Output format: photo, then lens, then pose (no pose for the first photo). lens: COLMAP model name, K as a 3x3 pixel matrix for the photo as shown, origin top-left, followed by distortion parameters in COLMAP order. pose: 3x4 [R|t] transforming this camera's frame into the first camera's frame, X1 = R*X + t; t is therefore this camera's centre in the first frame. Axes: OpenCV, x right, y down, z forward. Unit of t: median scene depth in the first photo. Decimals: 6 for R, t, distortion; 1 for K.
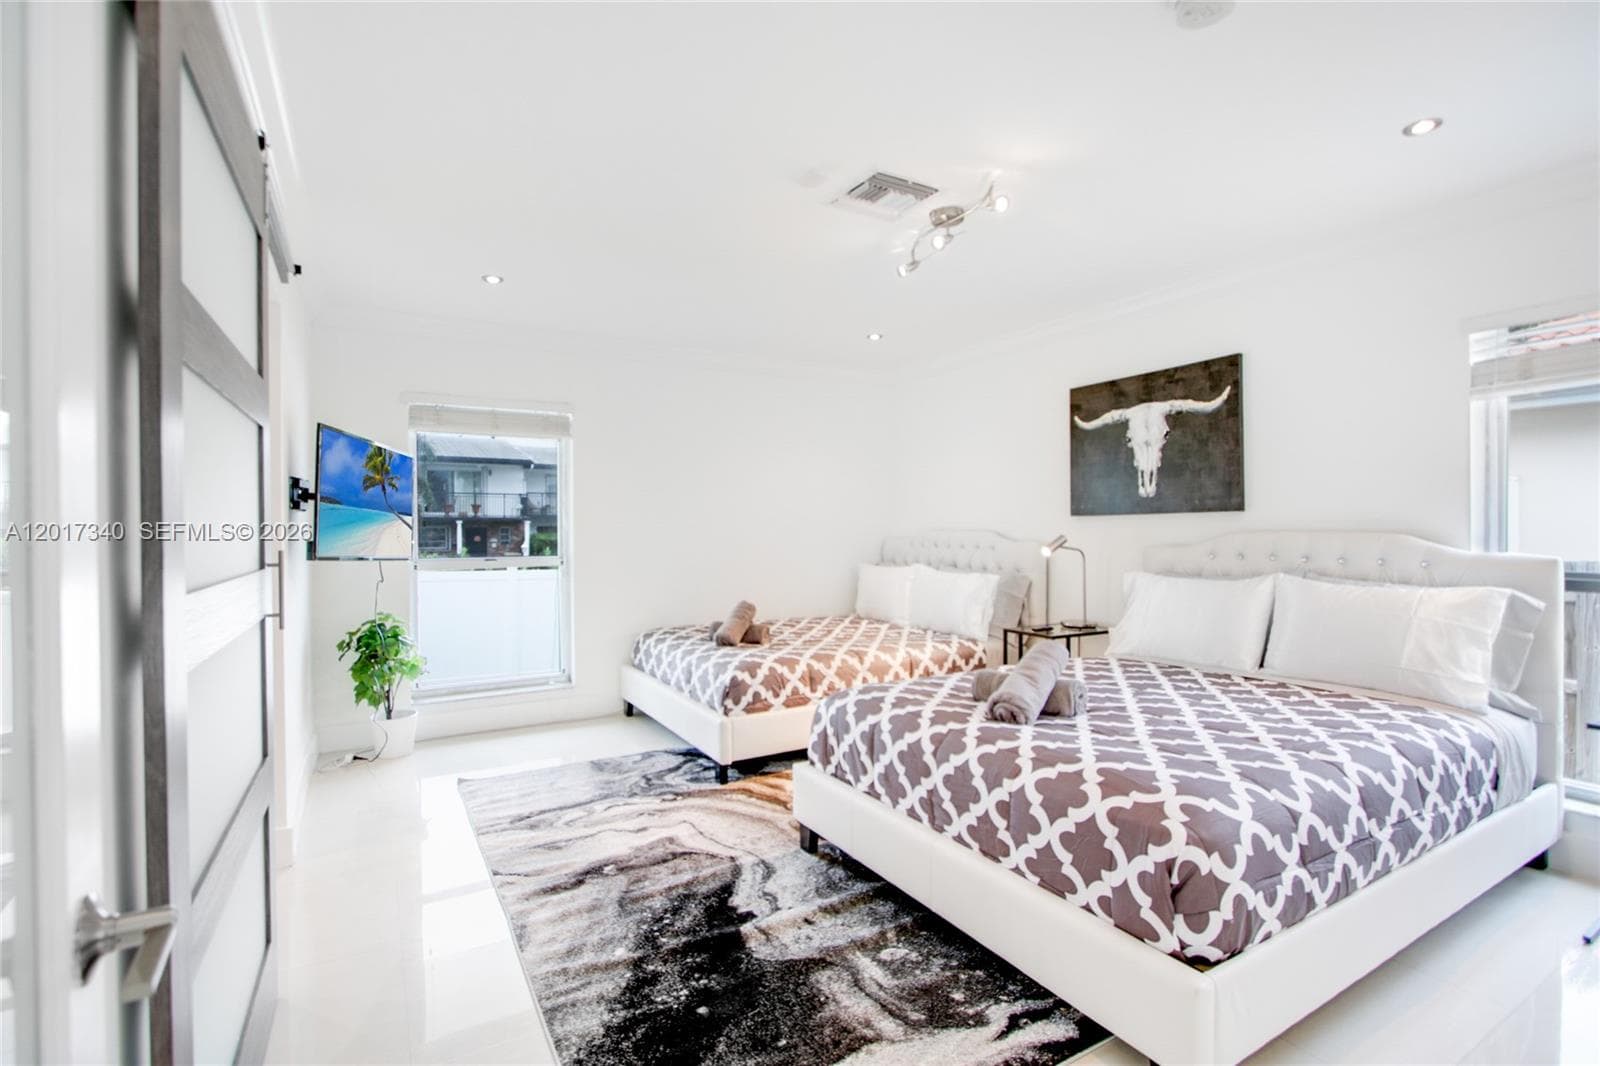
lens RADIAL K [[758.1, 0, 800.7], [0, 758.1, 528.7], [0, 0, 1]] dist [-0.024023, 0.004573]
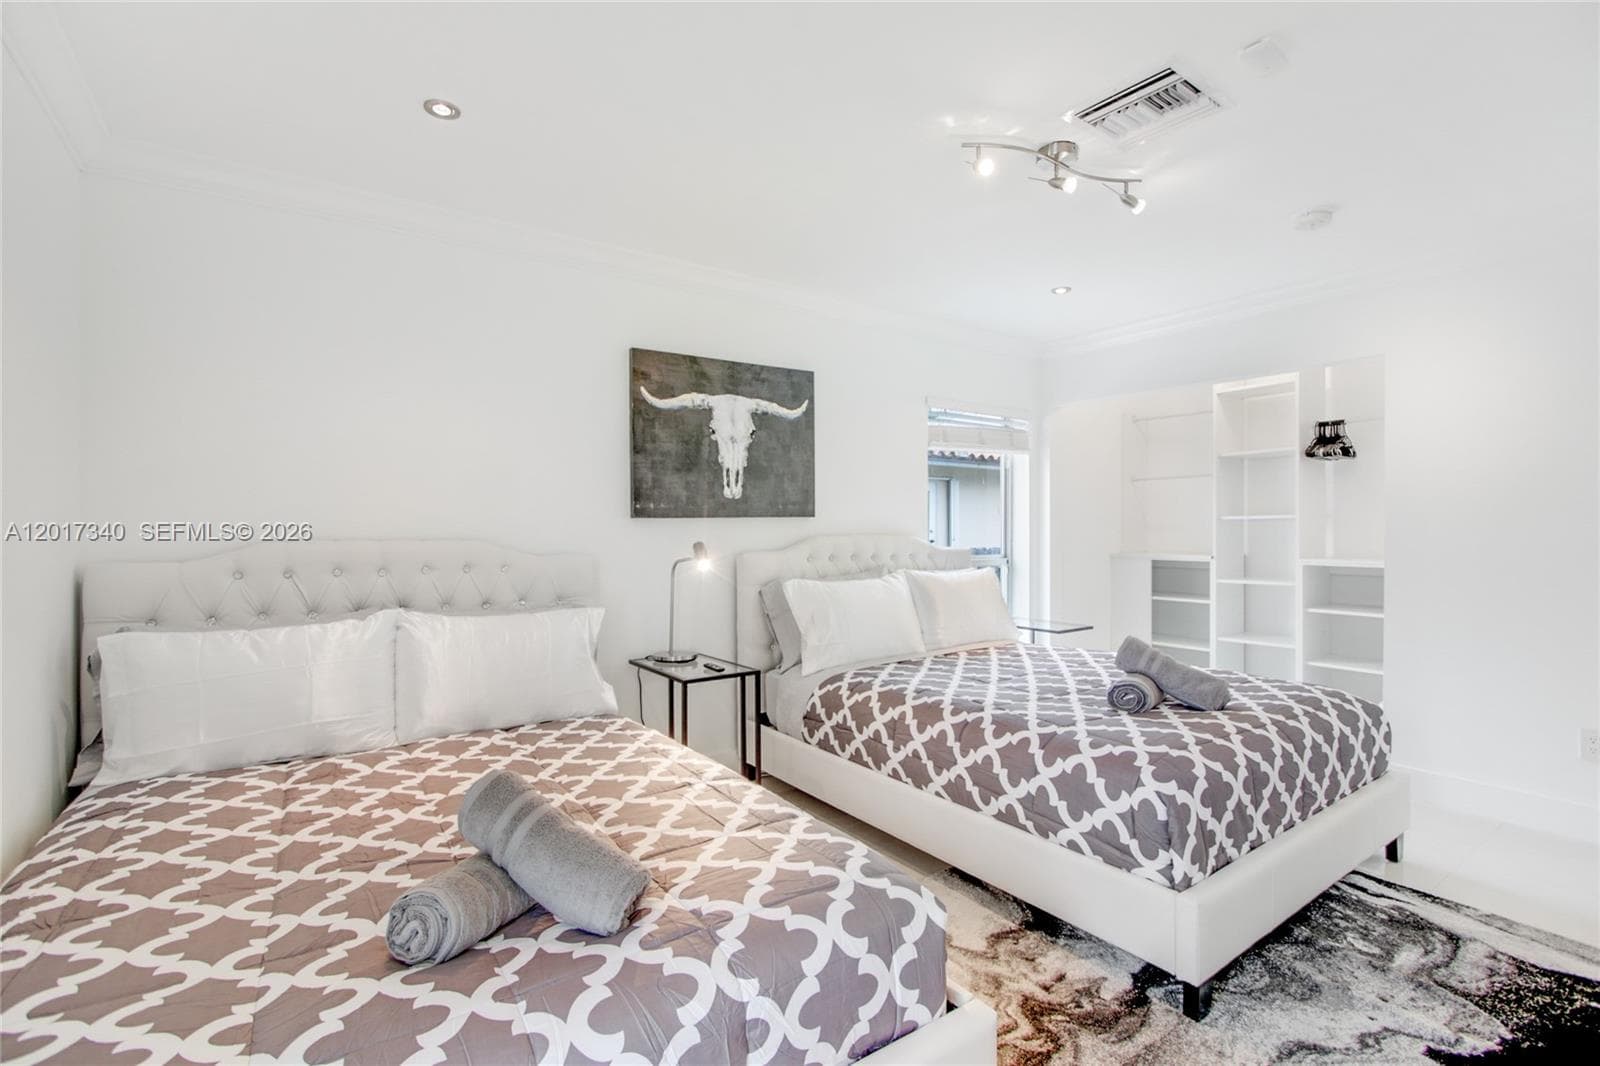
lens RADIAL K [[758.1, 0, 800.7], [0, 758.1, 528.7], [0, 0, 1]] dist [-0.024023, 0.004573]
pose [[-0.089274, 0.019108, 0.995824, -0.449245], [0.012715, 0.999756, -0.018043, 0.010847], [-0.995926, 0.011051, -0.089496, 1.012820]]
